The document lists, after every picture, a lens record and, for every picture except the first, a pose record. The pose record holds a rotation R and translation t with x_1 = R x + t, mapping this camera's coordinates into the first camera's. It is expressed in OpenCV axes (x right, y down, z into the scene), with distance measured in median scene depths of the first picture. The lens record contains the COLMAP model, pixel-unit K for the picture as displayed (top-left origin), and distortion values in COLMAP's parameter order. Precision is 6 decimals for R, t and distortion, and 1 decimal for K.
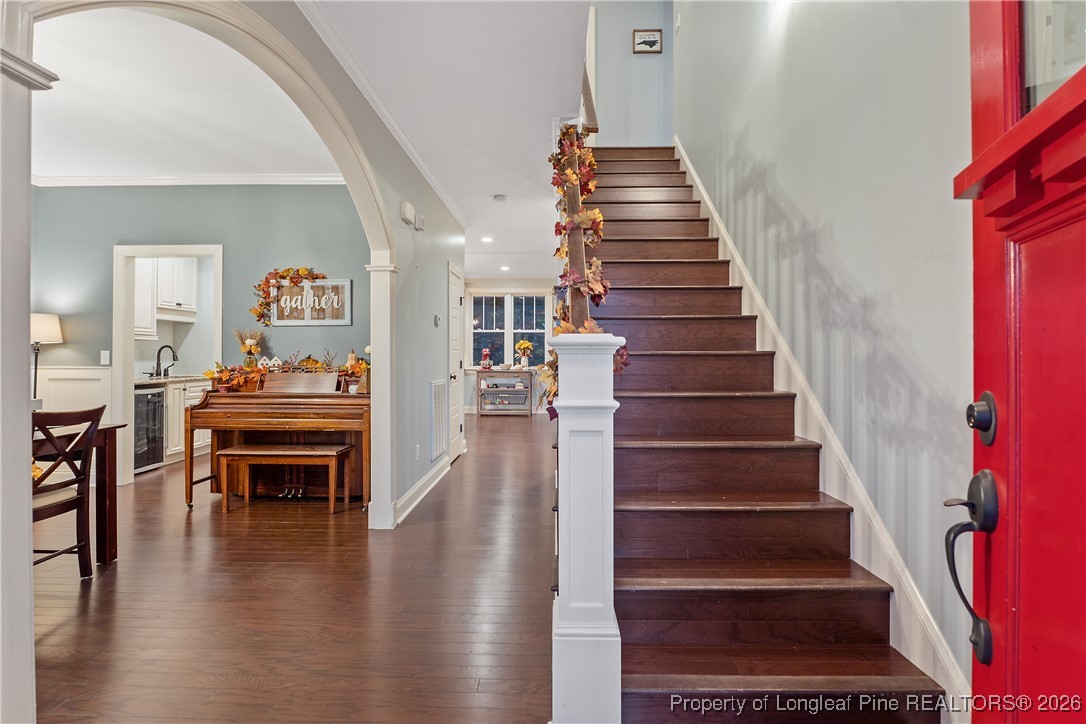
lens RADIAL K [[508.2, 0, 545.3], [0, 508.2, 356.6], [0, 0, 1]] dist [-0.014124, -0.000336]
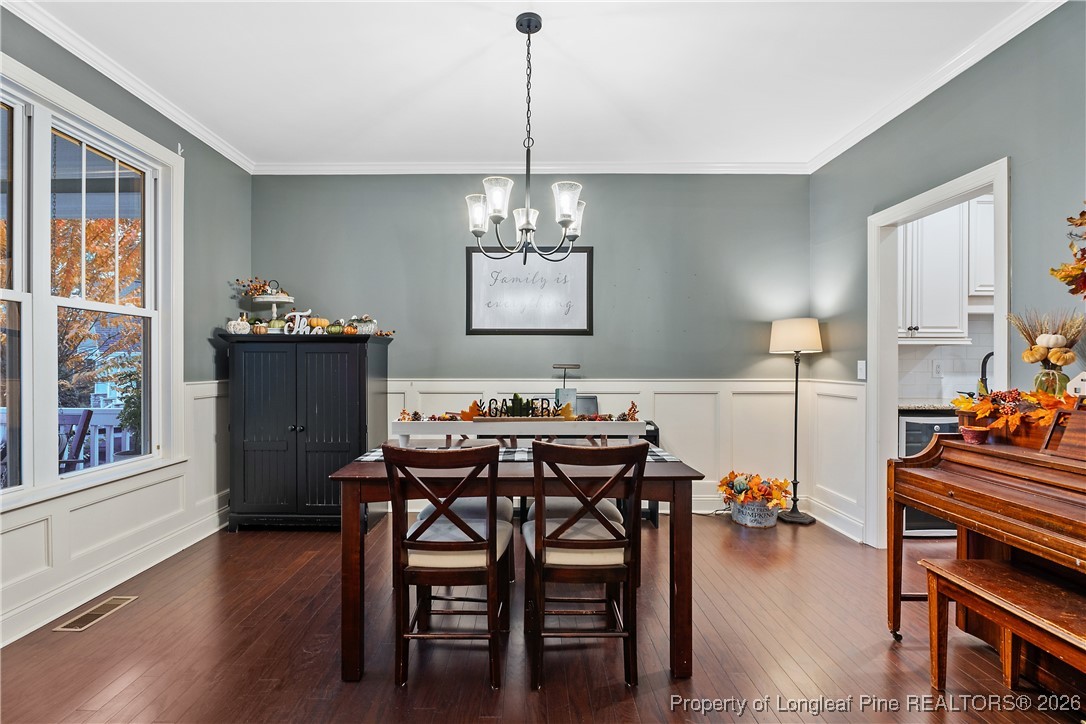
lens RADIAL K [[508.2, 0, 545.3], [0, 508.2, 356.6], [0, 0, 1]] dist [-0.014124, -0.000336]
pose [[-0.006154, -0.012529, -0.999903, -0.122857], [-0.010216, 0.999870, -0.012466, -0.003343], [0.999929, 0.010138, -0.006281, 0.539384]]
